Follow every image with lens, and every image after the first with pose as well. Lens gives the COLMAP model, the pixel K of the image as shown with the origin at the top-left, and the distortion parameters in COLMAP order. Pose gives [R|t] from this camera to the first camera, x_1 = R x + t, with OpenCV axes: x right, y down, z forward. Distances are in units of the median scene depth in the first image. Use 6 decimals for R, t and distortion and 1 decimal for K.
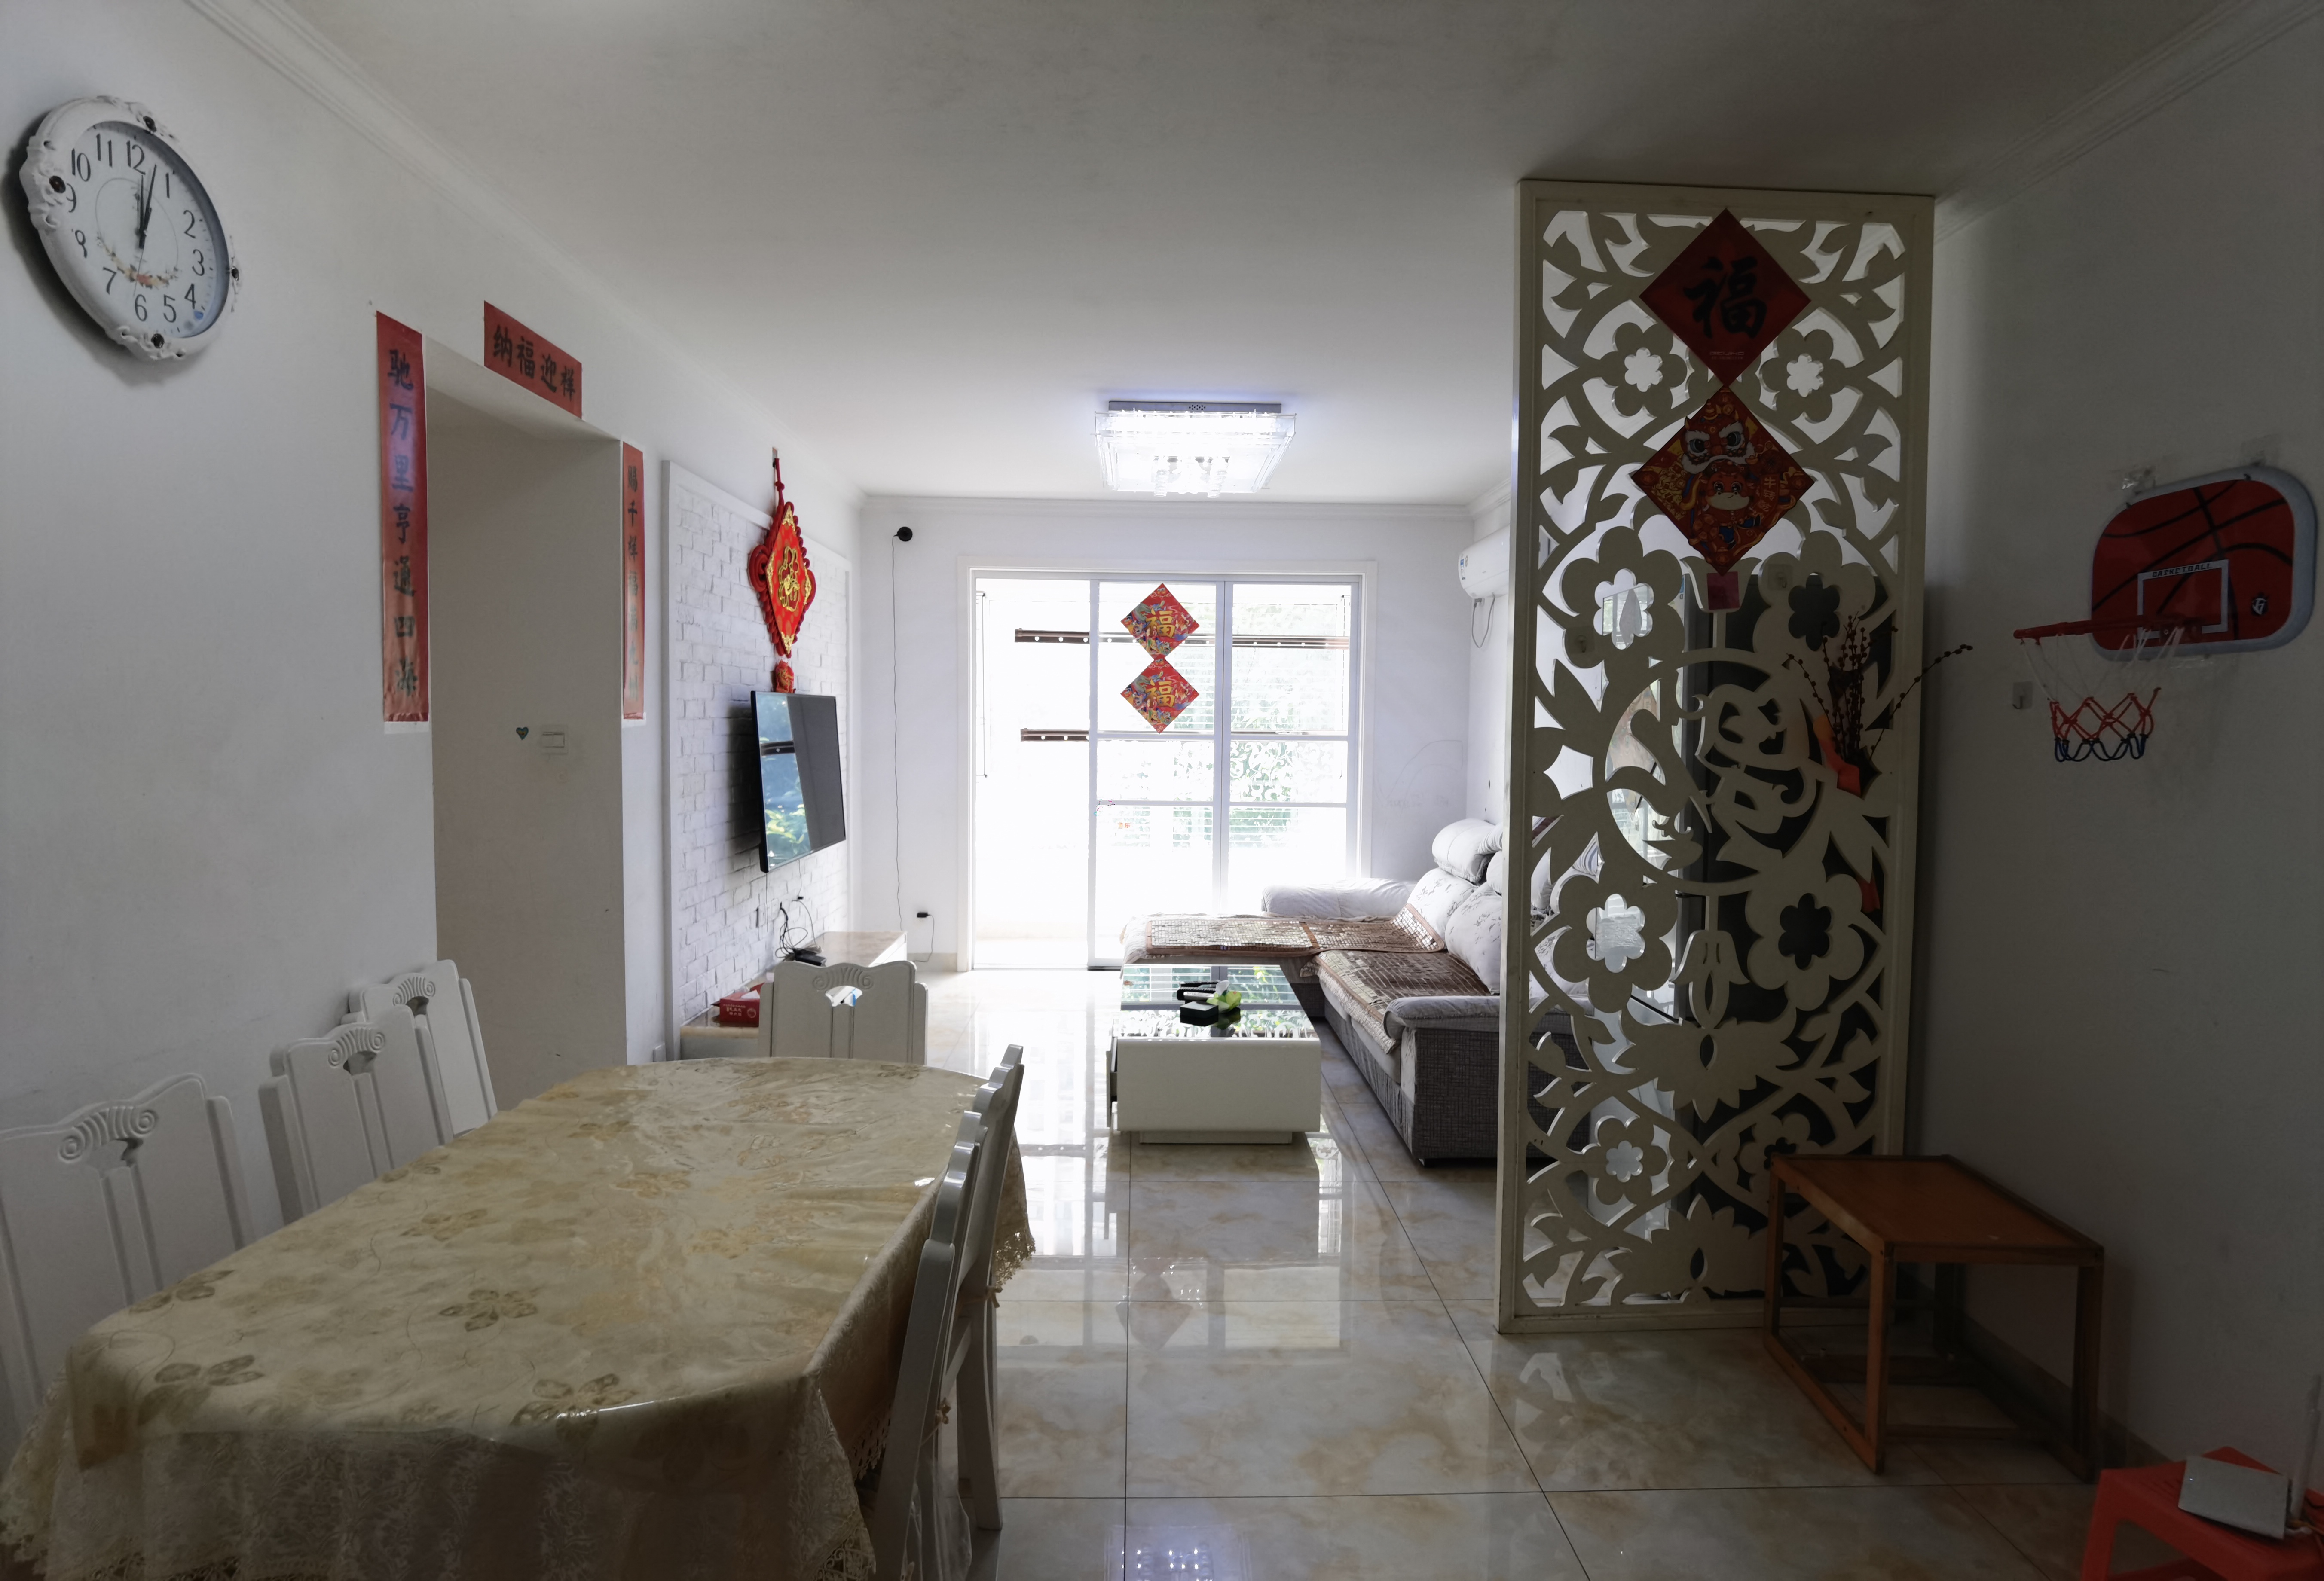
lens RADIAL K [[1204.0, 0, 1157.4], [0, 1204.0, 807.6], [0, 0, 1]] dist [0.030014, -0.030232]
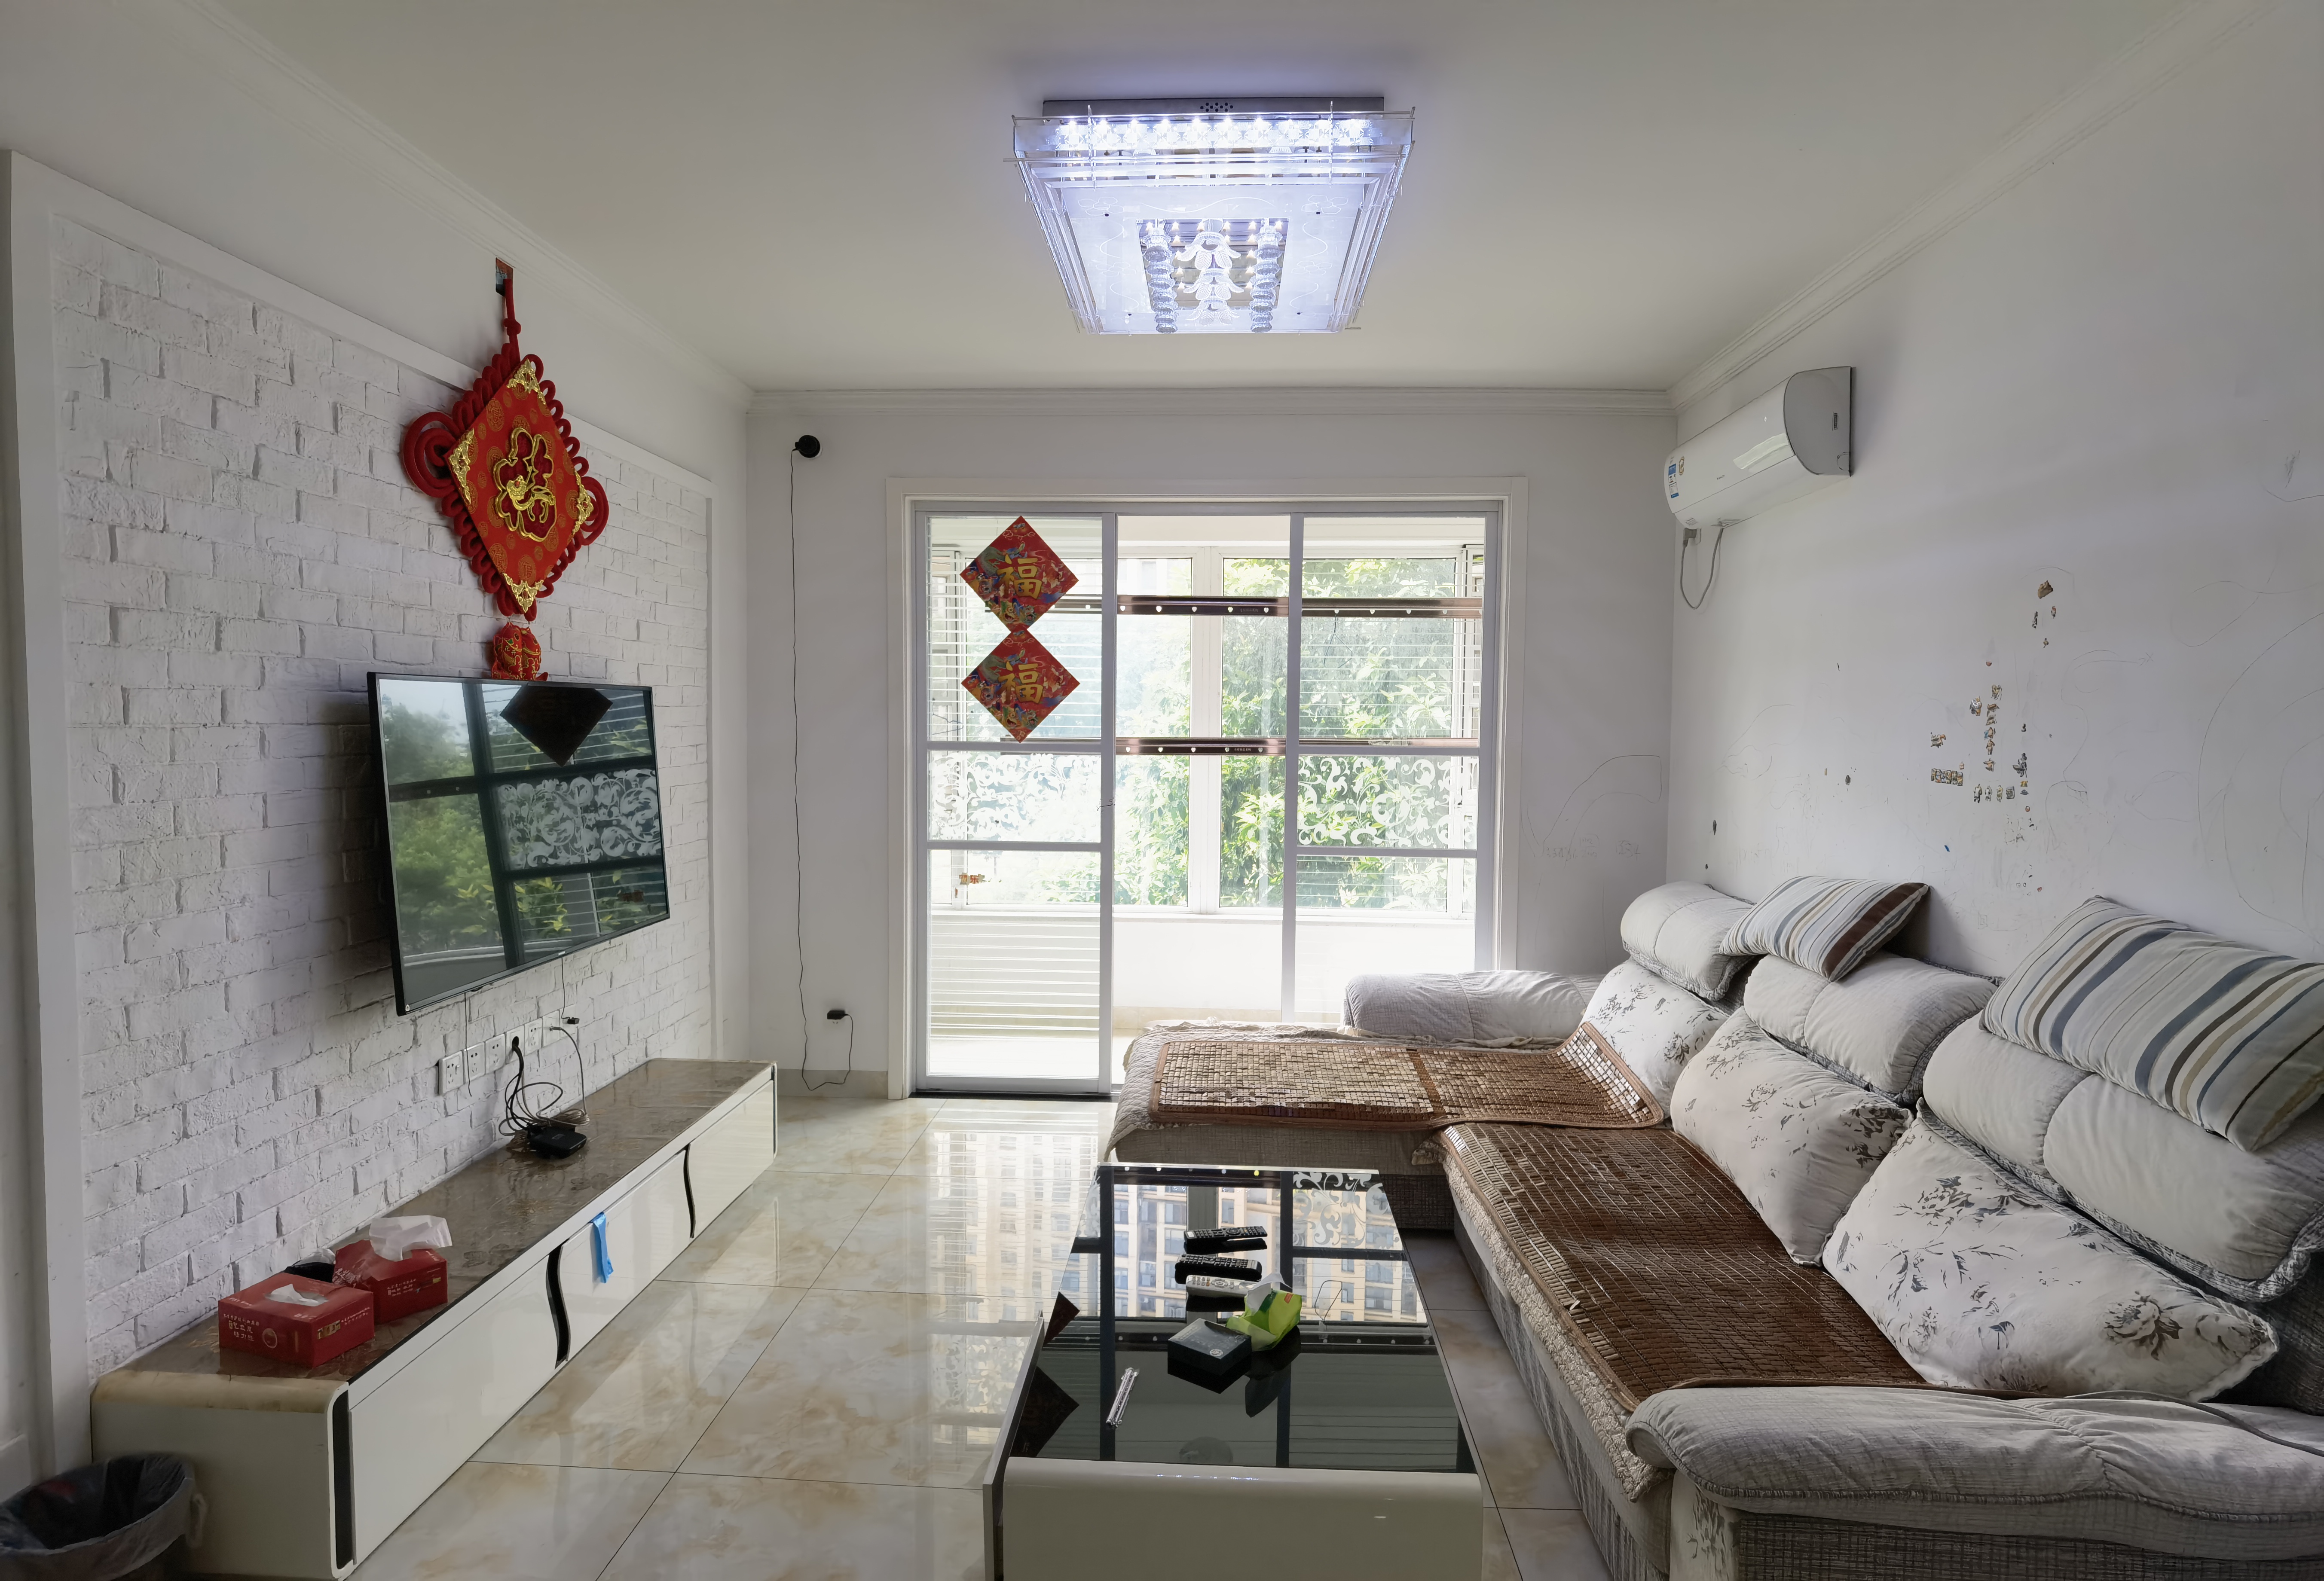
lens RADIAL K [[1228.5, 0, 1152.2], [0, 1228.5, 782.0], [0, 0, 1]] dist [-0.001900, -0.000800]
pose [[0.997343, 0.003421, -0.072771, 0.036733], [-0.005048, 0.999741, -0.022192, -0.032101], [0.072676, 0.022500, 0.997102, 0.405992]]
